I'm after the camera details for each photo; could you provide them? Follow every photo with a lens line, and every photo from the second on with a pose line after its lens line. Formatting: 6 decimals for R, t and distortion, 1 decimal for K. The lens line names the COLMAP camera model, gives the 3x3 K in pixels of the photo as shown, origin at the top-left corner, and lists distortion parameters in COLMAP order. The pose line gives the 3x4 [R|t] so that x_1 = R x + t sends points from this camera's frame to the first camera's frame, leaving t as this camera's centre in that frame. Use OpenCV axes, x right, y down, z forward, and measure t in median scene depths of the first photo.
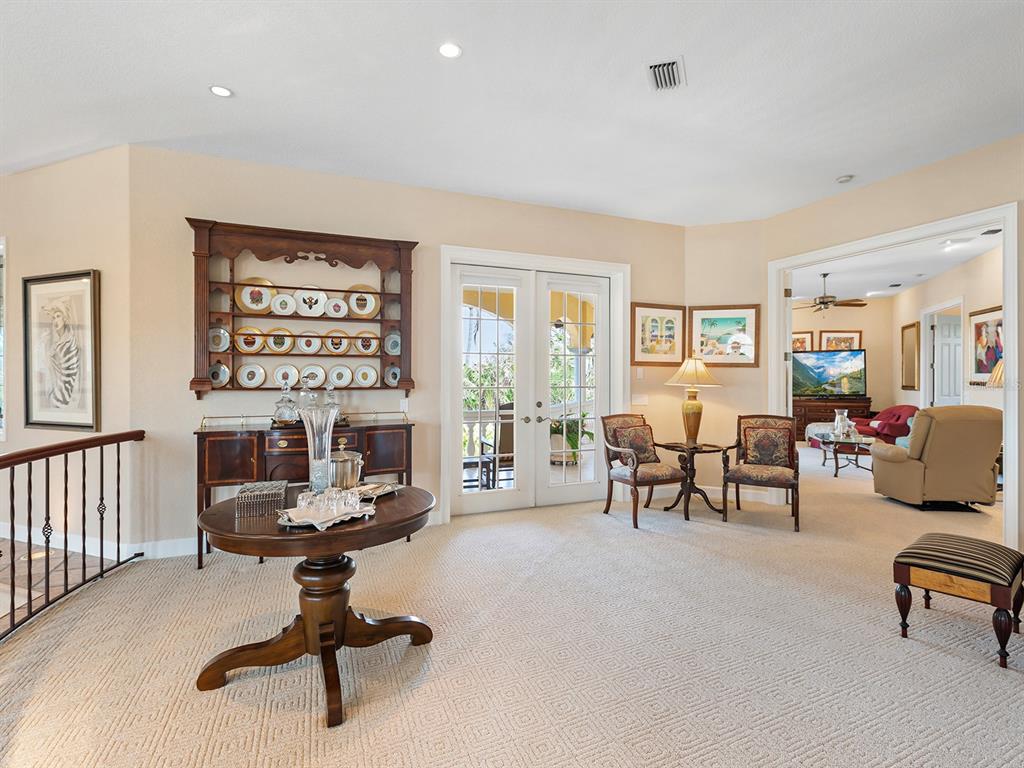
lens RADIAL K [[520.9, 0, 516.2], [0, 520.9, 381.5], [0, 0, 1]] dist [0.004759, -0.000861]
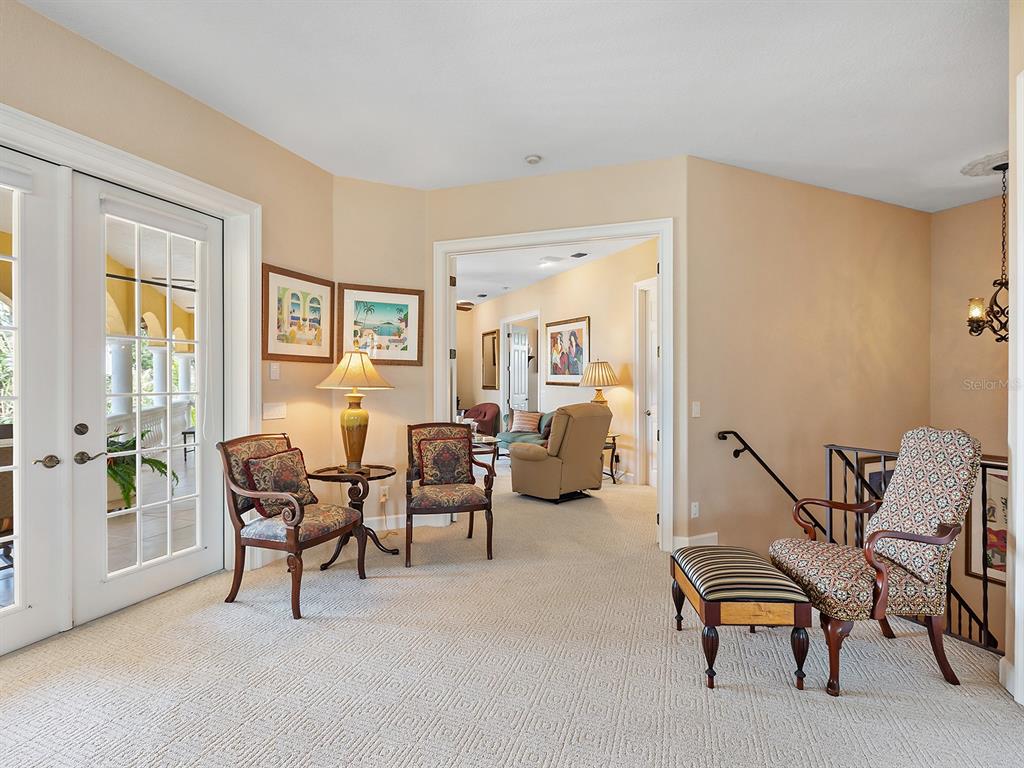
lens RADIAL K [[520.9, 0, 528.2], [0, 520.9, 381.2], [0, 0, 1]] dist [0.004759, -0.000861]
pose [[0.682399, -0.003090, 0.730974, -0.033451], [0.005077, 0.999987, -0.000513, -0.001209], [-0.730963, 0.004062, 0.682405, 0.319051]]
